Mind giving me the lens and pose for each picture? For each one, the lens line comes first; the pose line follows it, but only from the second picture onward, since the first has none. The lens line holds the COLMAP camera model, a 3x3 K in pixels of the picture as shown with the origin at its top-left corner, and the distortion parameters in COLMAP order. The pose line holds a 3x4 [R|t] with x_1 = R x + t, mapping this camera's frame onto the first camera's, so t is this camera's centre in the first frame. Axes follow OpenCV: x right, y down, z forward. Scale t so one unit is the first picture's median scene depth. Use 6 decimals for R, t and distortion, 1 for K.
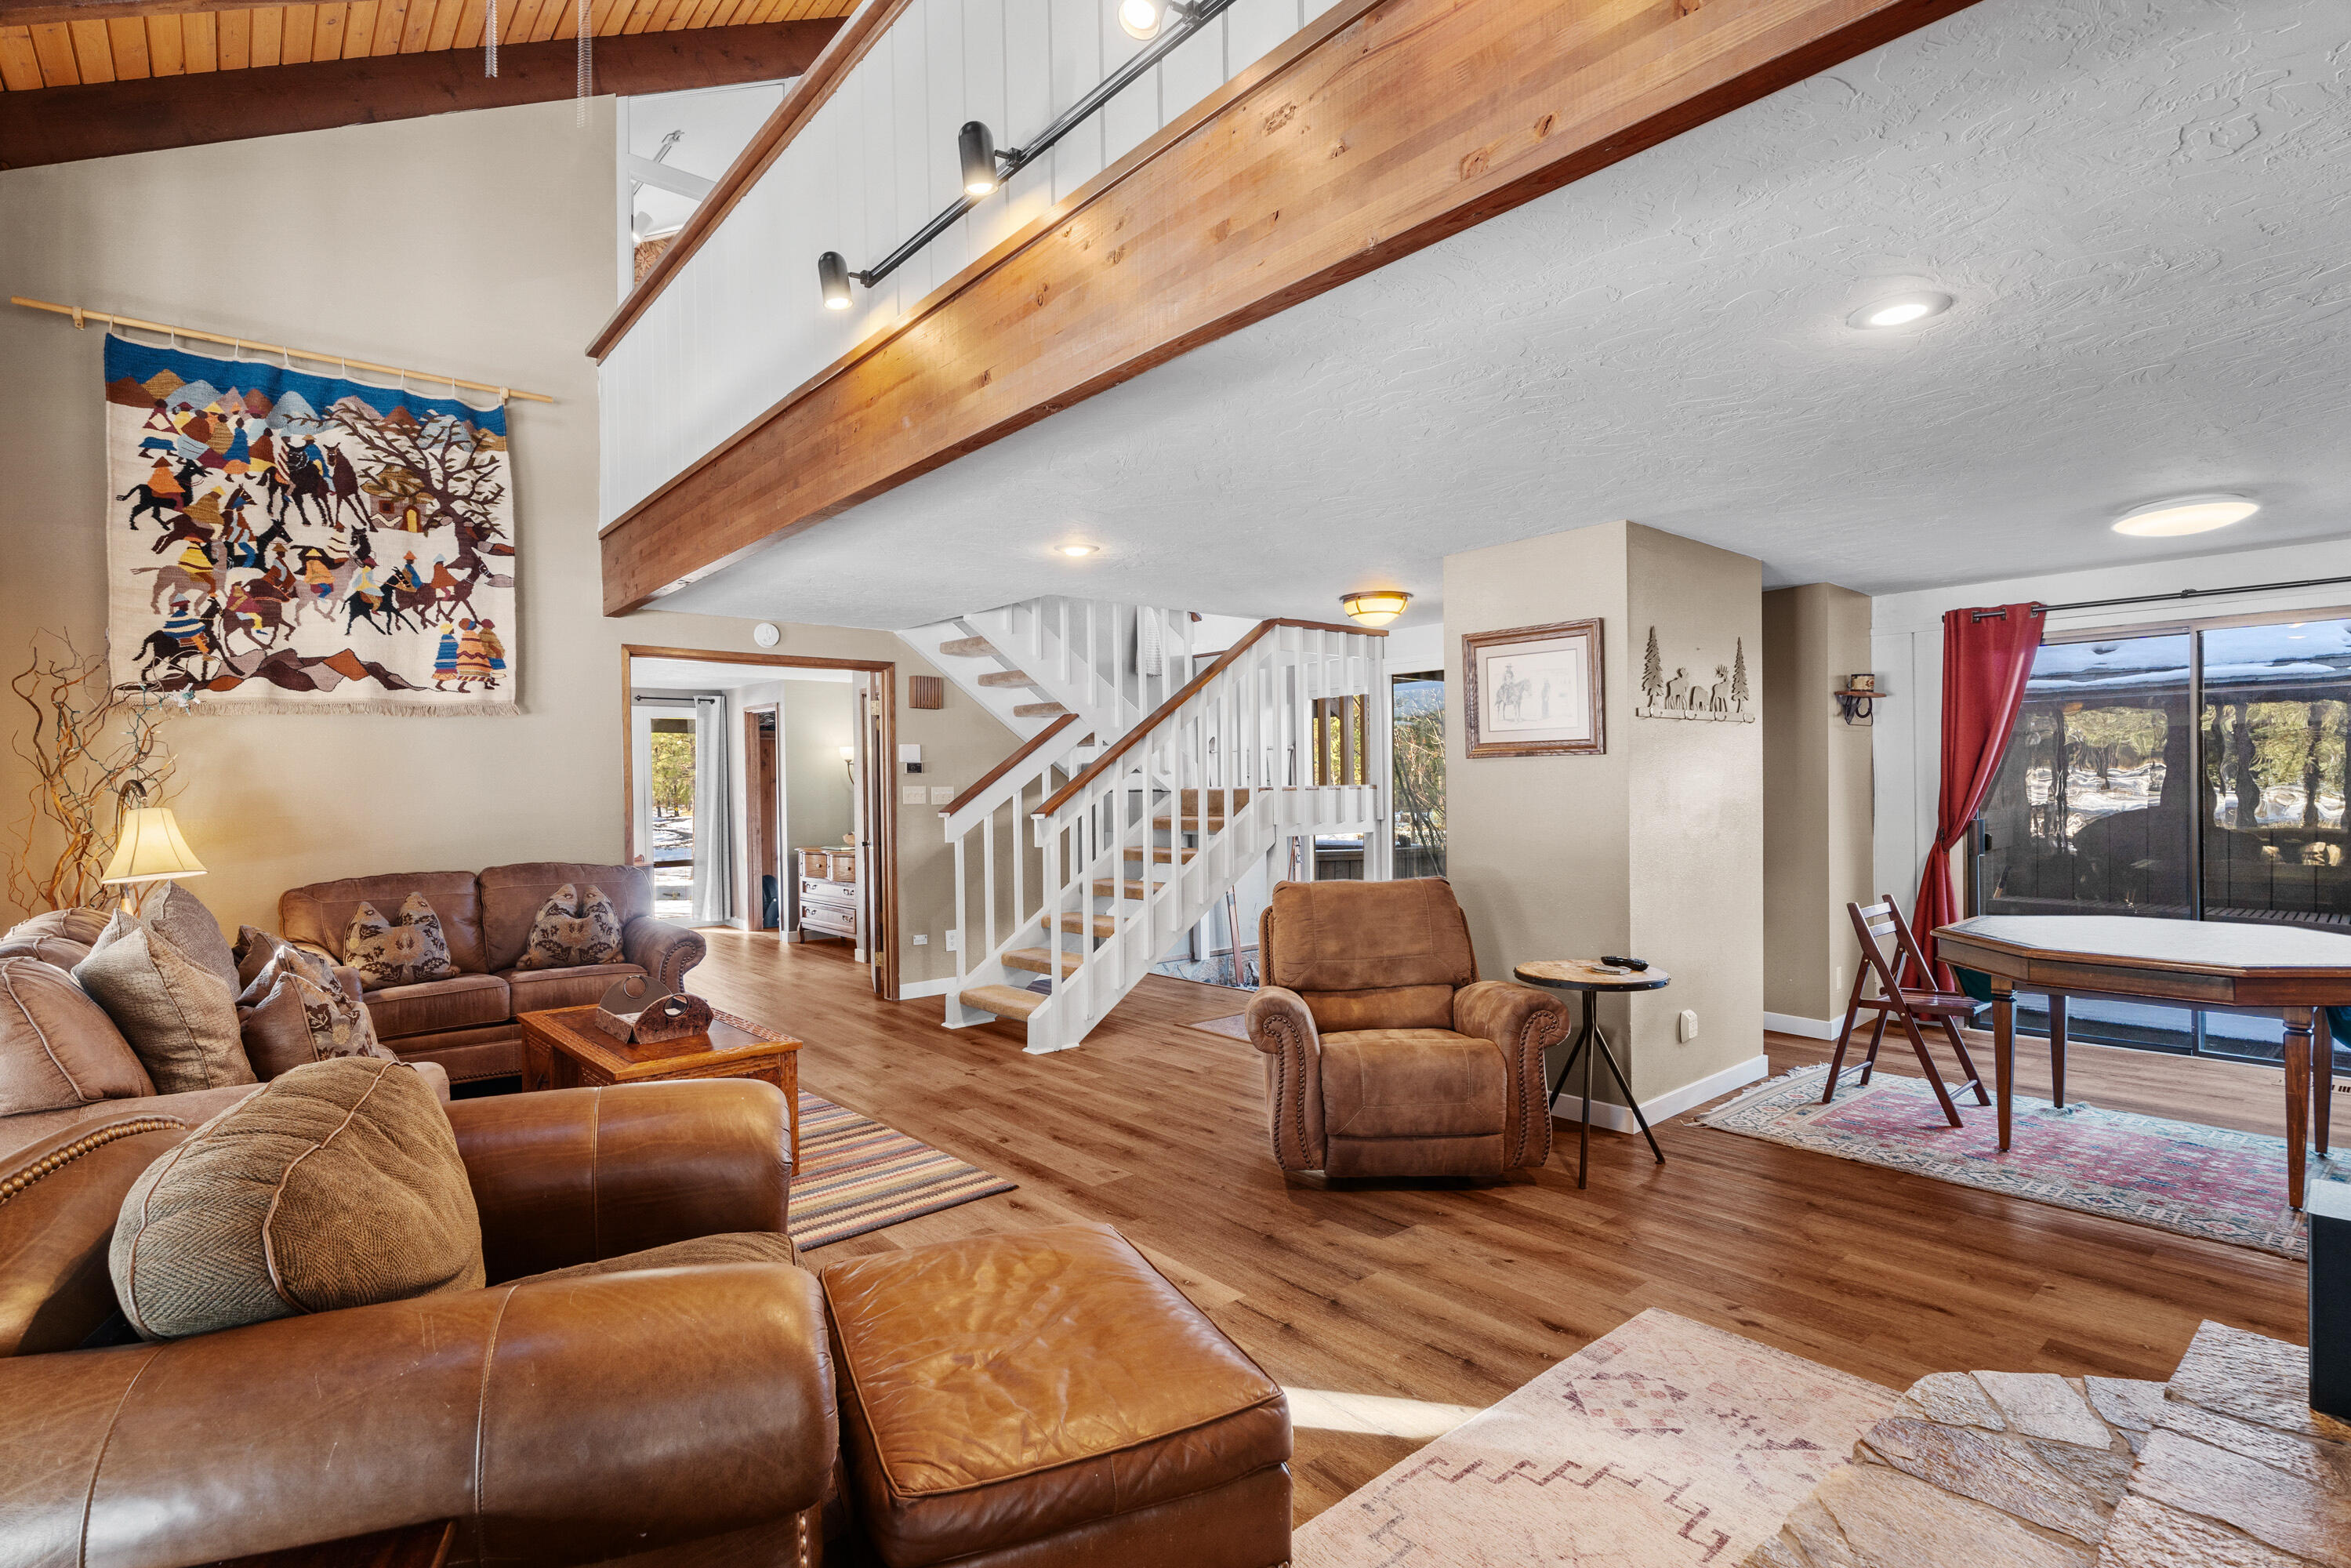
lens RADIAL K [[1136.4, 0, 1159.7], [0, 1136.4, 791.2], [0, 0, 1]] dist [-0.001237, 0.000053]
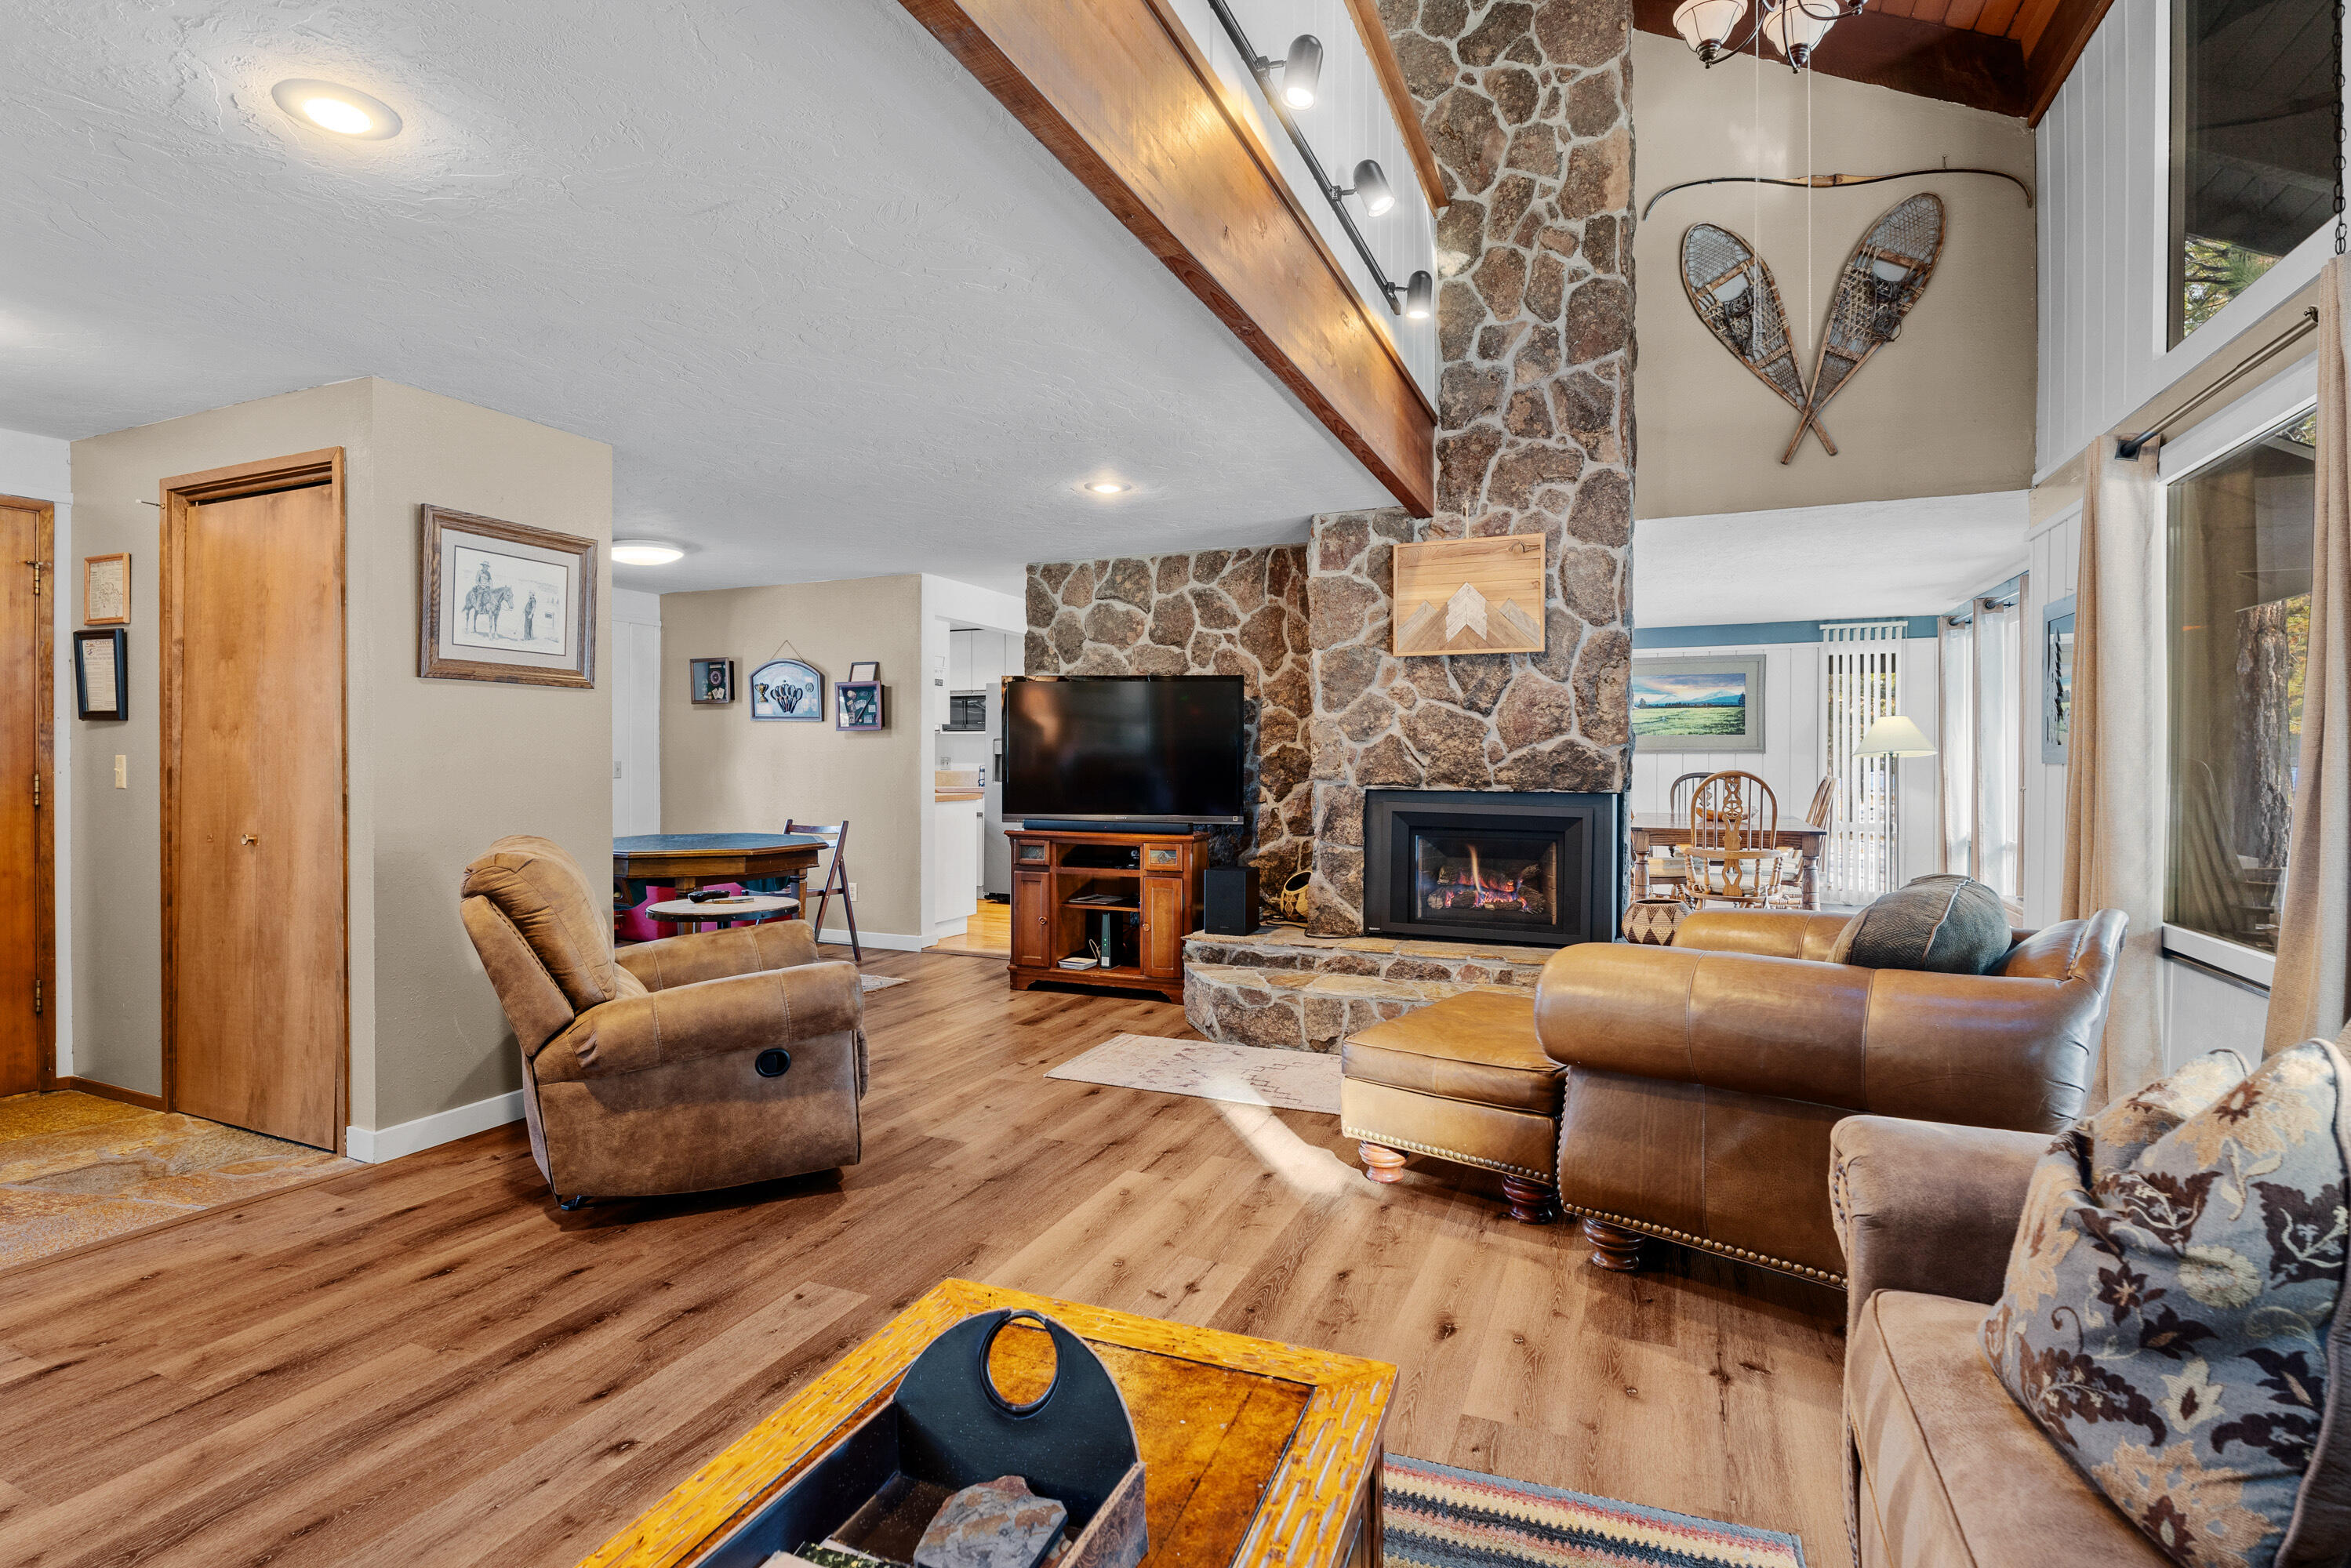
lens RADIAL K [[1136.2, 0, 1159.0], [0, 1136.2, 769.2], [0, 0, 1]] dist [-0.001237, 0.000053]
pose [[-0.441402, 0.004508, 0.897298, -0.596861], [0.007071, 0.999974, -0.001546, 0.034597], [-0.897282, 0.005663, -0.441422, 0.933181]]
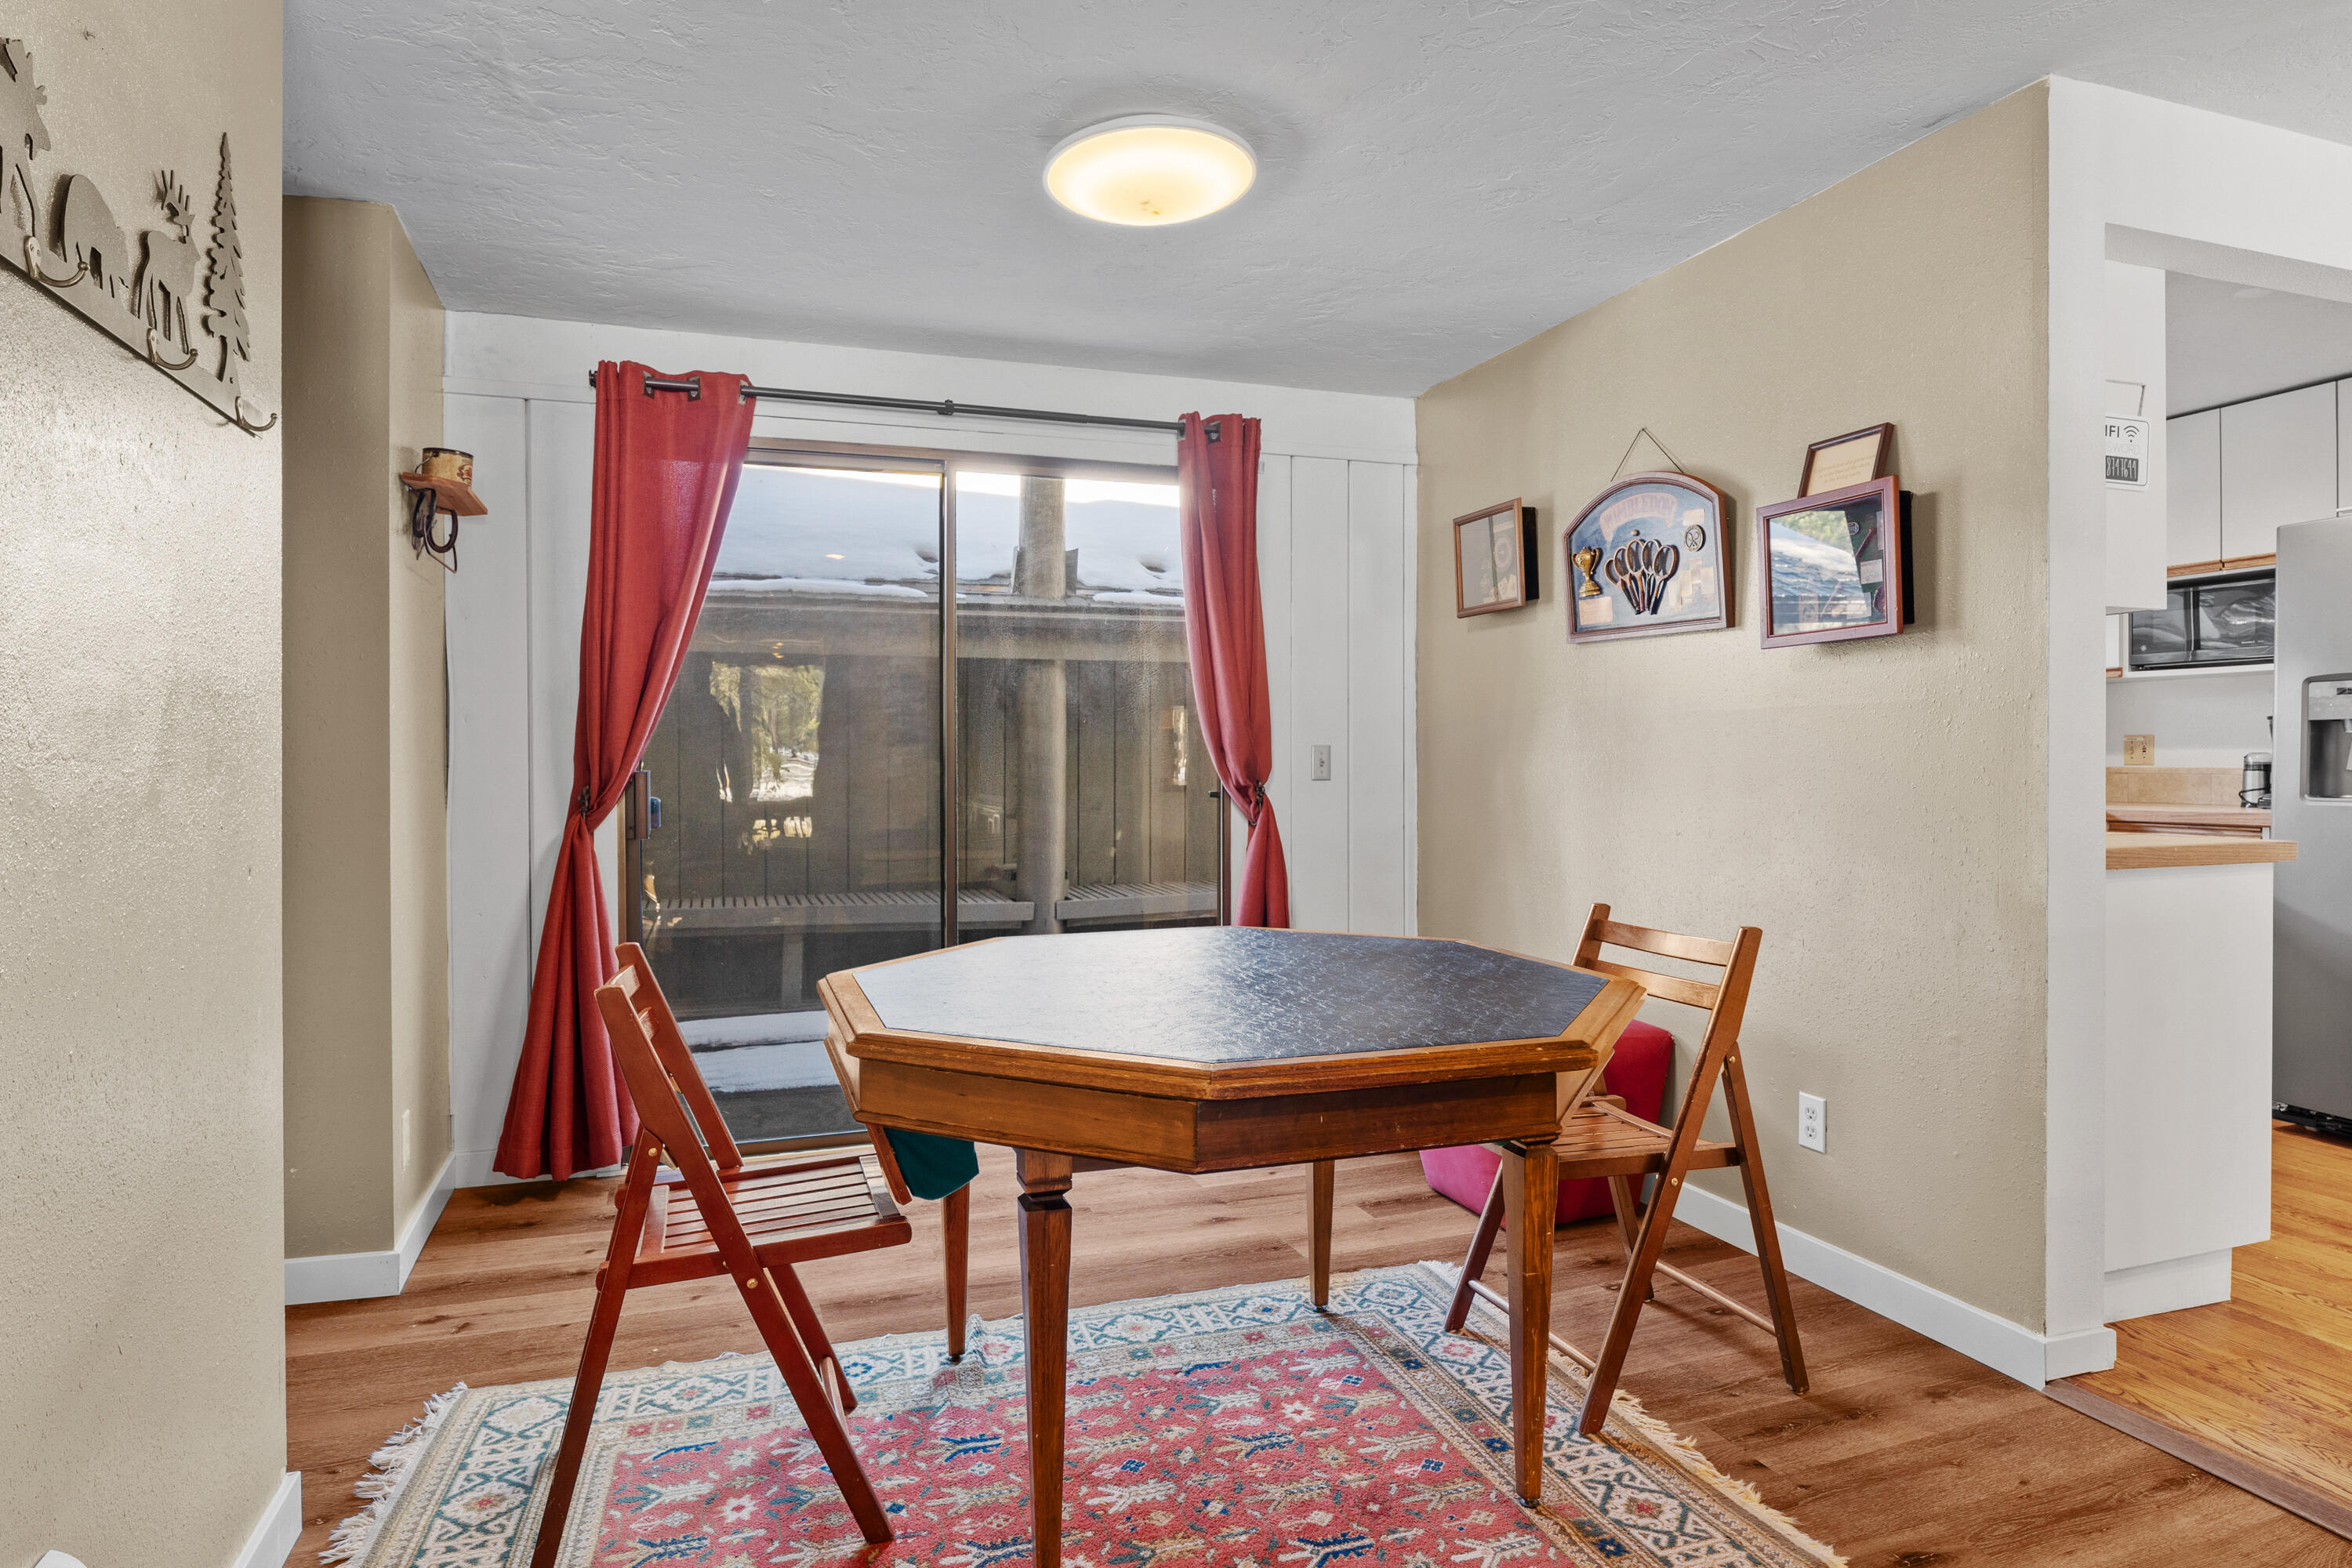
lens RADIAL K [[1297.5, 0, 1177.6], [0, 1297.5, 773.4], [0, 0, 1]] dist [-0.014516, 0.001151]
pose [[0.356419, 0.000096, 0.934326, 0.304508], [0.003831, 0.999991, -0.001564, 0.034960], [-0.934318, 0.004137, 0.356416, 0.689059]]
